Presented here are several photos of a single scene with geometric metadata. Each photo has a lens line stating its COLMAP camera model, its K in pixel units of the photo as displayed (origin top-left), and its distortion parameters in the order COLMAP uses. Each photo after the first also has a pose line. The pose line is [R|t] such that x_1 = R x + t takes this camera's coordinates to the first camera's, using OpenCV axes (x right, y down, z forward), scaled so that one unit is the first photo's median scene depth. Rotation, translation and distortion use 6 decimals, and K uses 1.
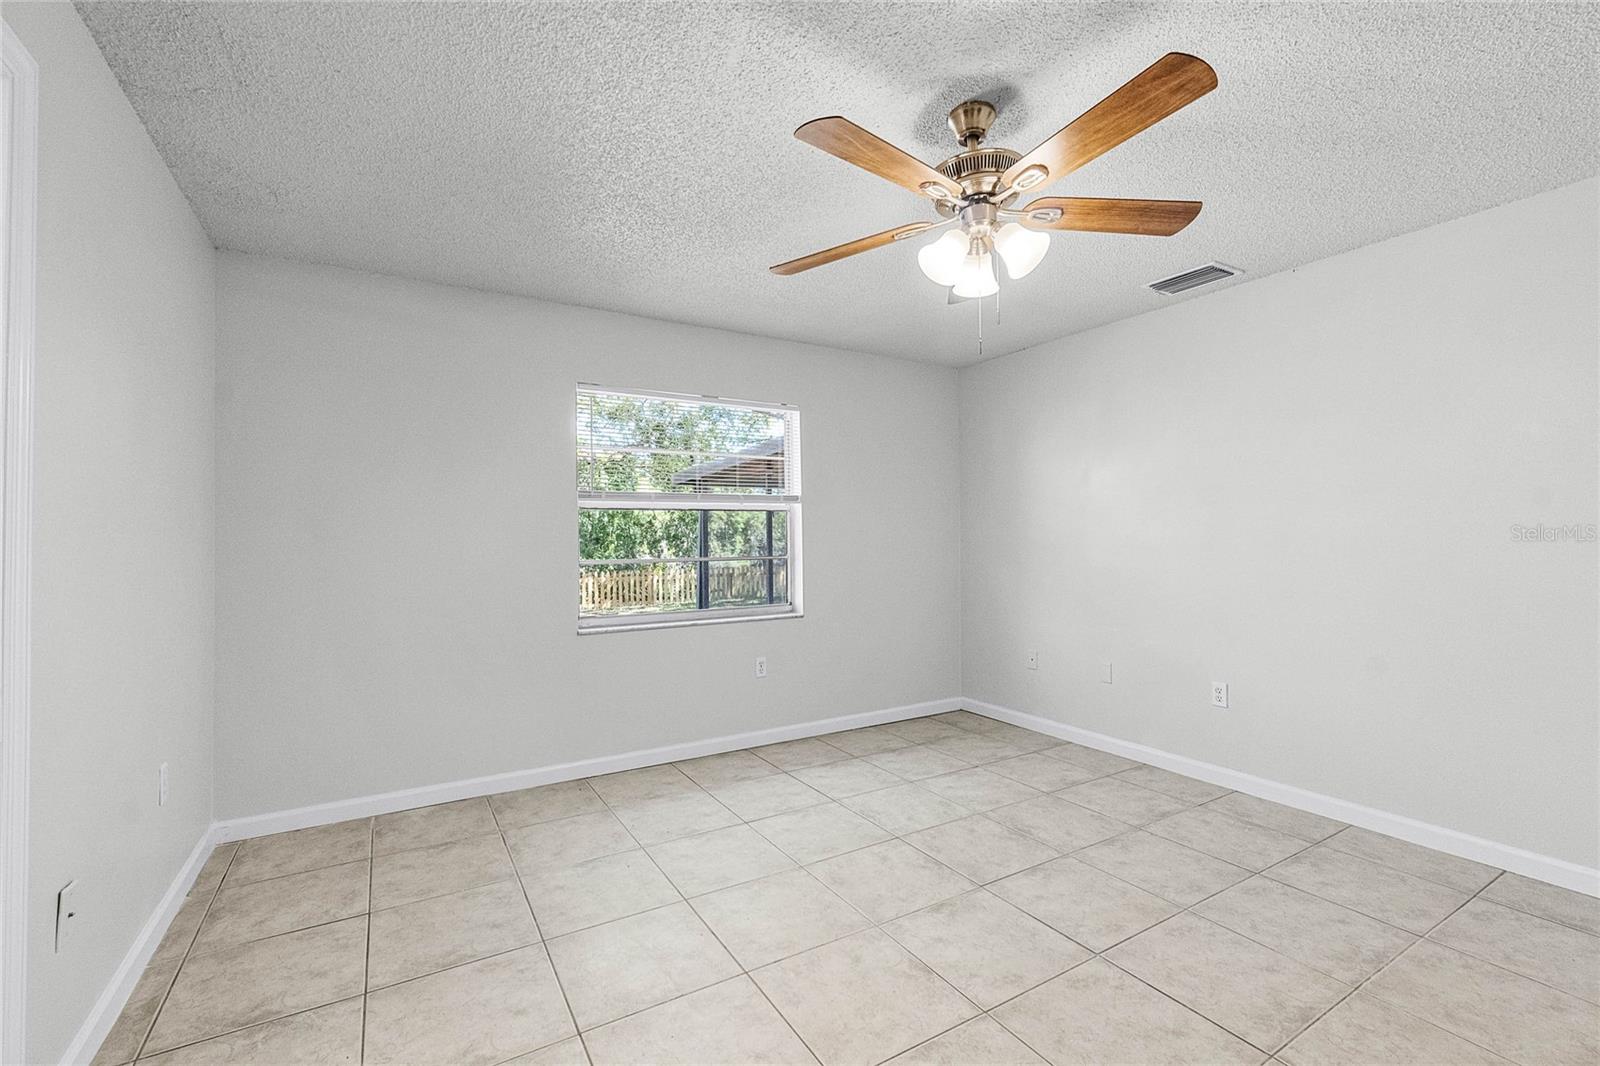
lens RADIAL K [[689.4, 0, 796.2], [0, 689.4, 523.2], [0, 0, 1]] dist [-0.009850, 0.003151]
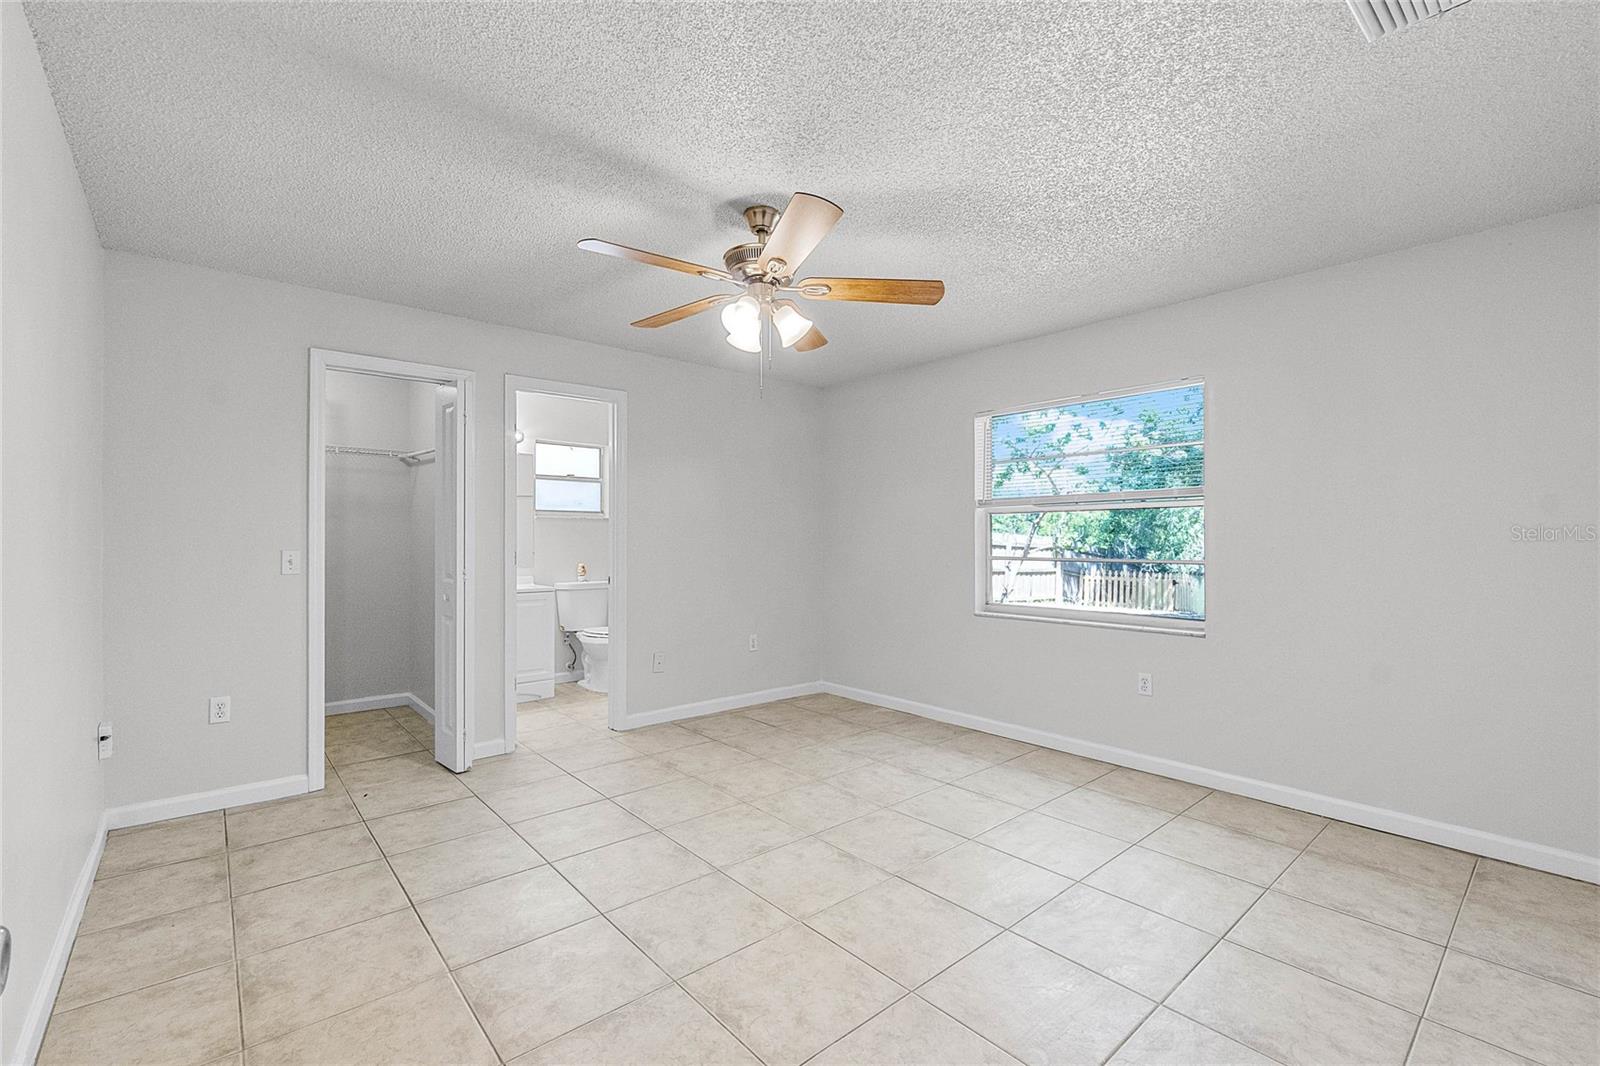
lens RADIAL K [[689.4, 0, 791.8], [0, 689.4, 542.5], [0, 0, 1]] dist [-0.009850, 0.003151]
pose [[0.164927, 0.012625, -0.986225, 1.043727], [0.020608, 0.999656, 0.016243, 0.001050], [0.986091, -0.023003, 0.164610, 0.562447]]
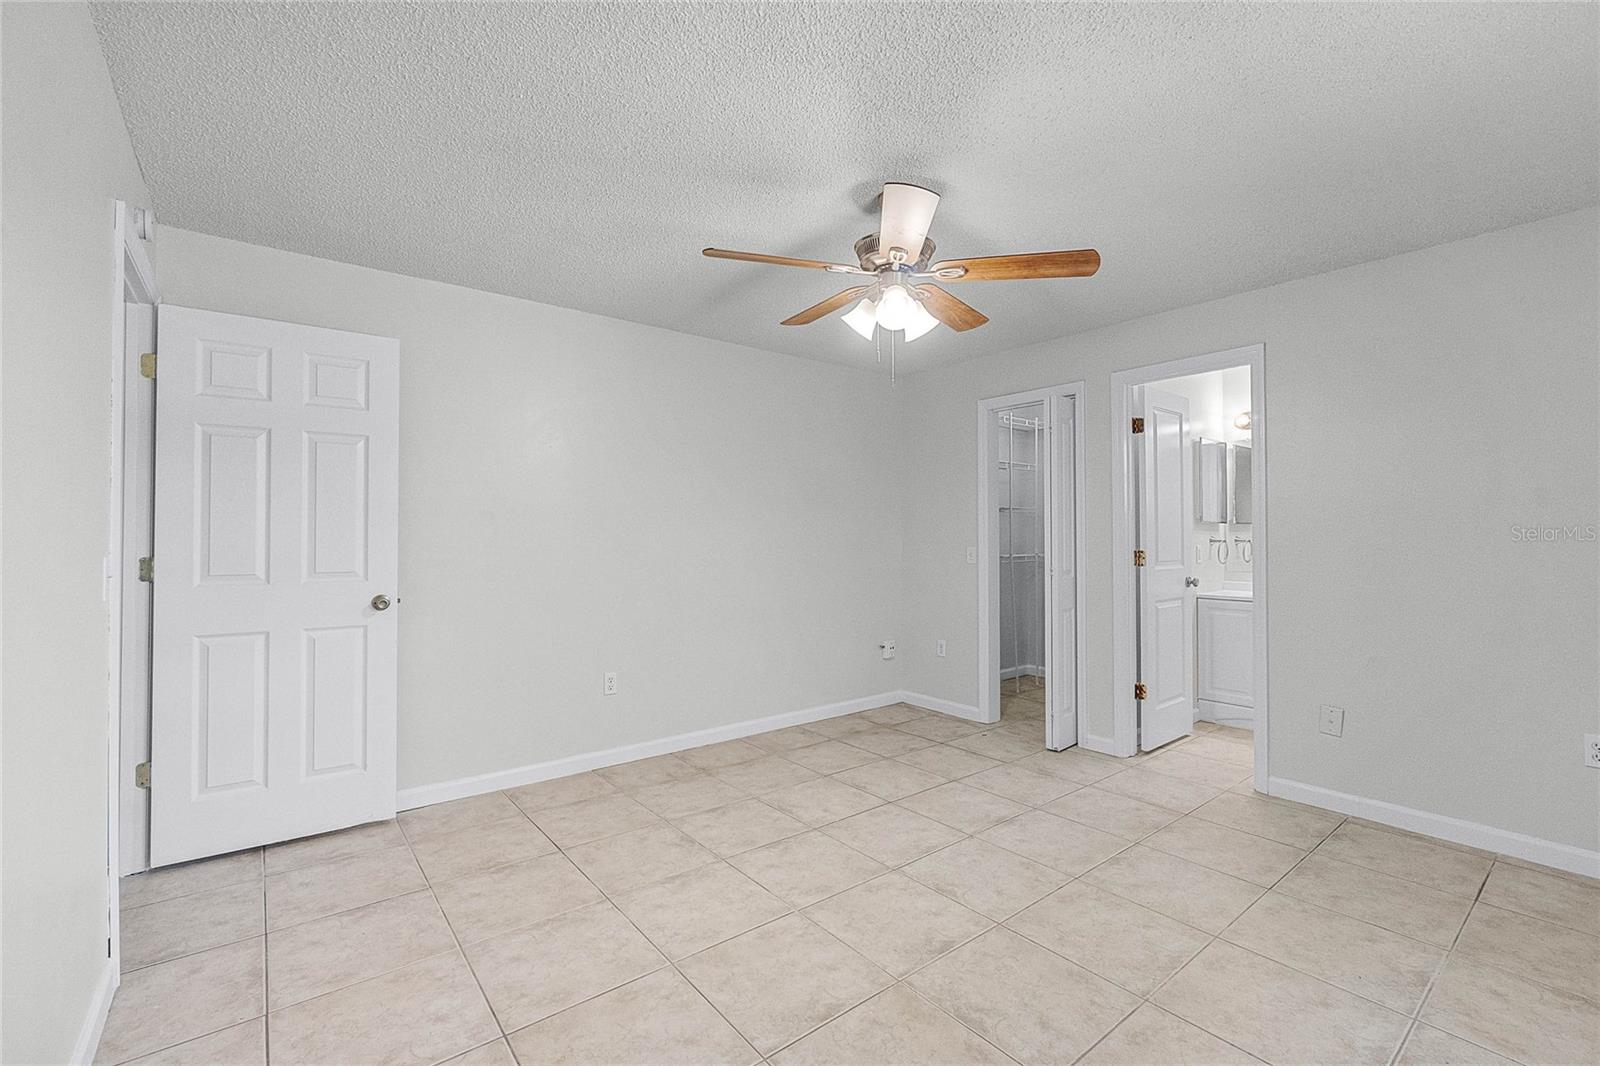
lens RADIAL K [[689.4, 0, 795.4], [0, 689.4, 529.6], [0, 0, 1]] dist [-0.009850, 0.003151]
pose [[-0.992210, 0.004515, -0.124498, 0.398270], [0.008650, 0.999428, -0.032694, 0.027941], [0.124279, -0.033516, -0.991681, 1.468721]]
